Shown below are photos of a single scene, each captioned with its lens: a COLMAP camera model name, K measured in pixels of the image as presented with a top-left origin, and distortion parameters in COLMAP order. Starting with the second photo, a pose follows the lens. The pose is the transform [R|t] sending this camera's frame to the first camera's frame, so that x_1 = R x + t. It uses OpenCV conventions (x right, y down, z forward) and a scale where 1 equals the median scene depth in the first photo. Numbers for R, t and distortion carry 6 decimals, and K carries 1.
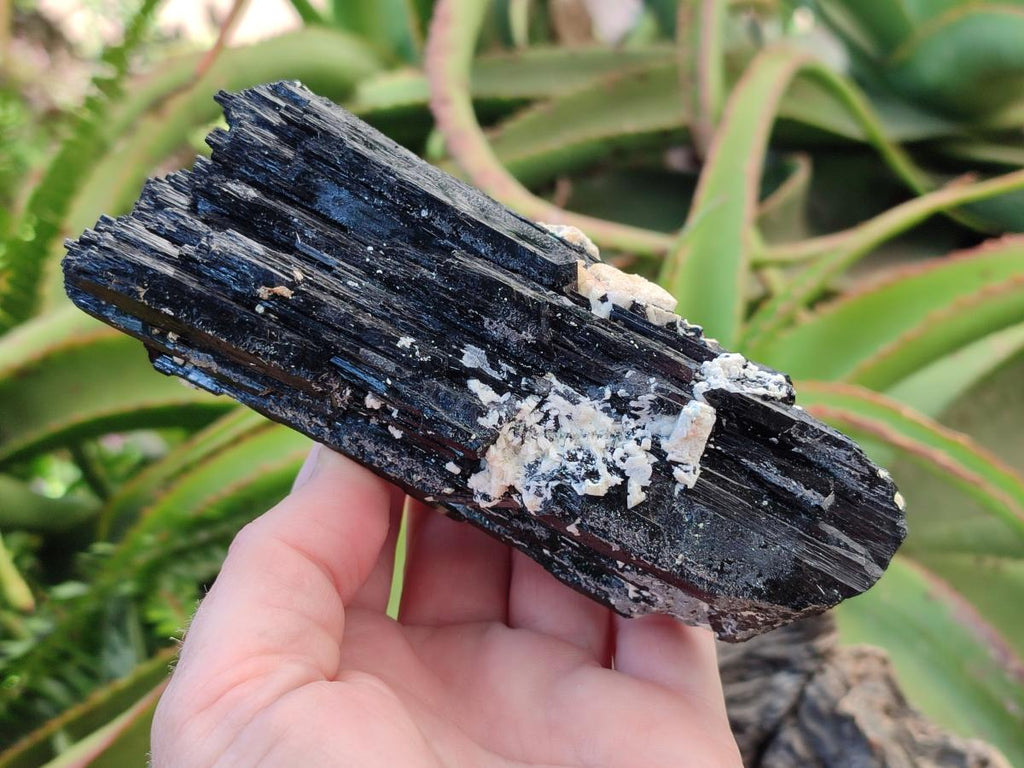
lens RADIAL K [[1524.1, 0, 506.5], [0, 1524.1, 383.2], [0, 0, 1]] dist [0.355311, -2.367056]
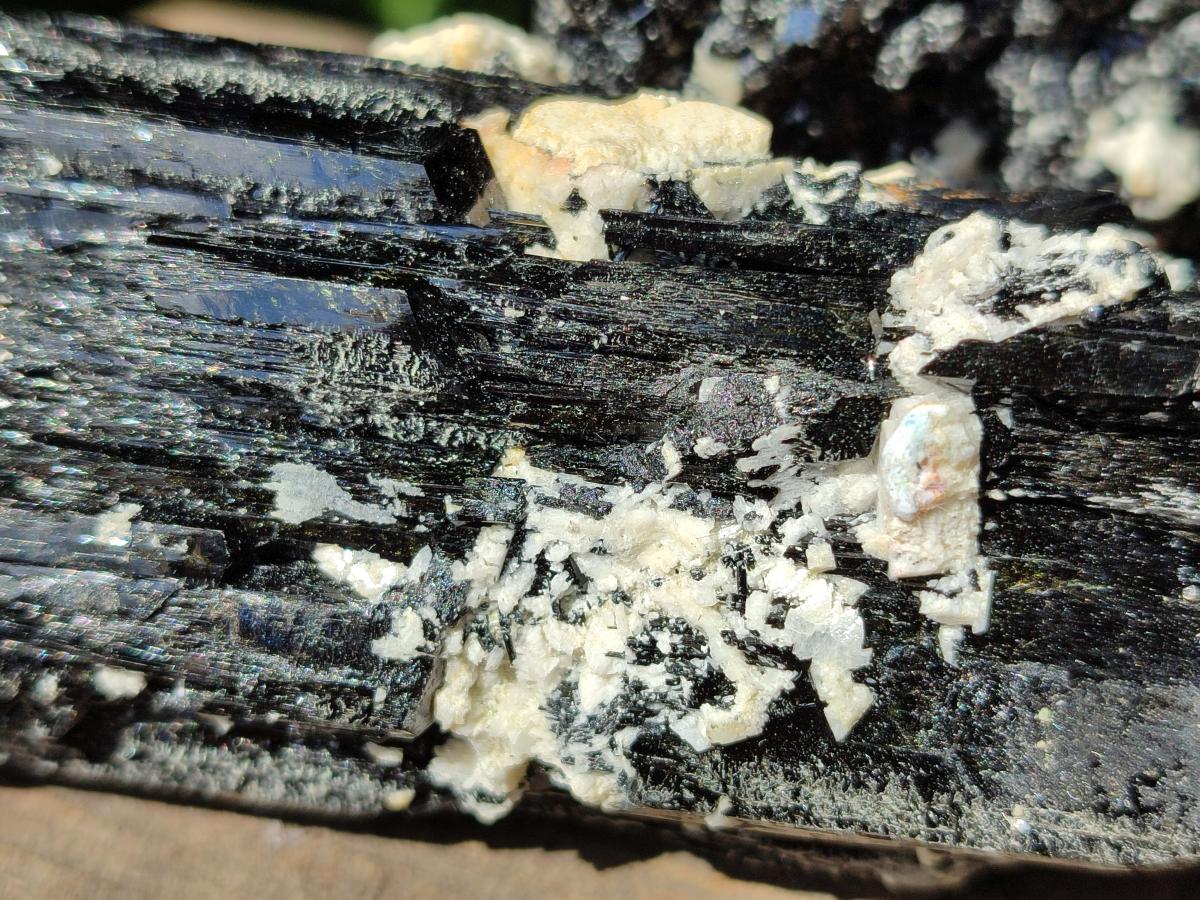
lens RADIAL K [[1786.0, 0, 593.5], [0, 1786.0, 449.0], [0, 0, 1]] dist [0.355311, -2.367056]
pose [[0.925848, -0.362999, -0.105059, 0.094868], [0.375555, 0.914739, 0.149036, -0.065896], [0.042002, -0.177440, 0.983235, 0.583757]]
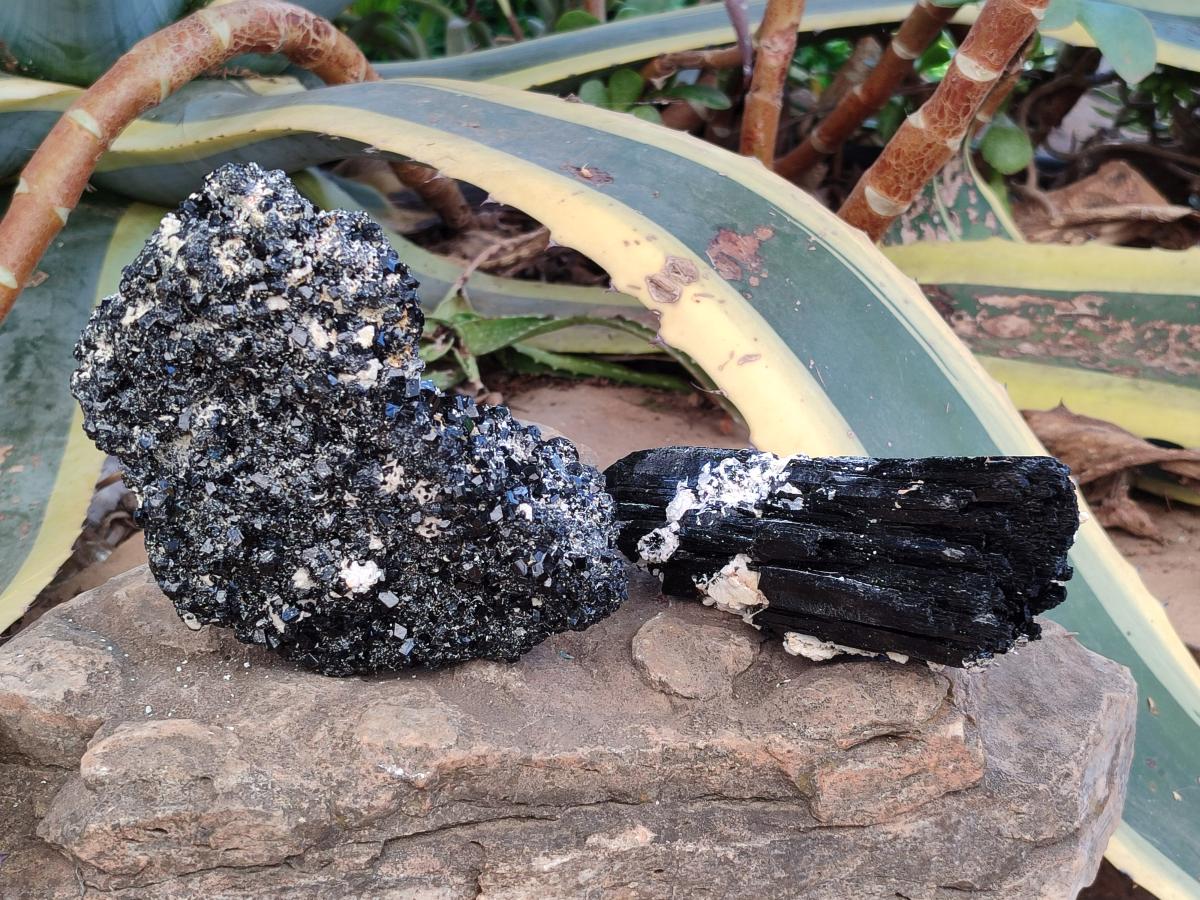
lens RADIAL K [[1786.0, 0, 593.5], [0, 1786.0, 449.0], [0, 0, 1]] dist [0.355311, -2.367056]
pose [[-0.808792, 0.369493, 0.457526, -0.759372], [0.083602, -0.697841, 0.711357, -1.384012], [0.582122, 0.613590, 0.533518, -0.194472]]
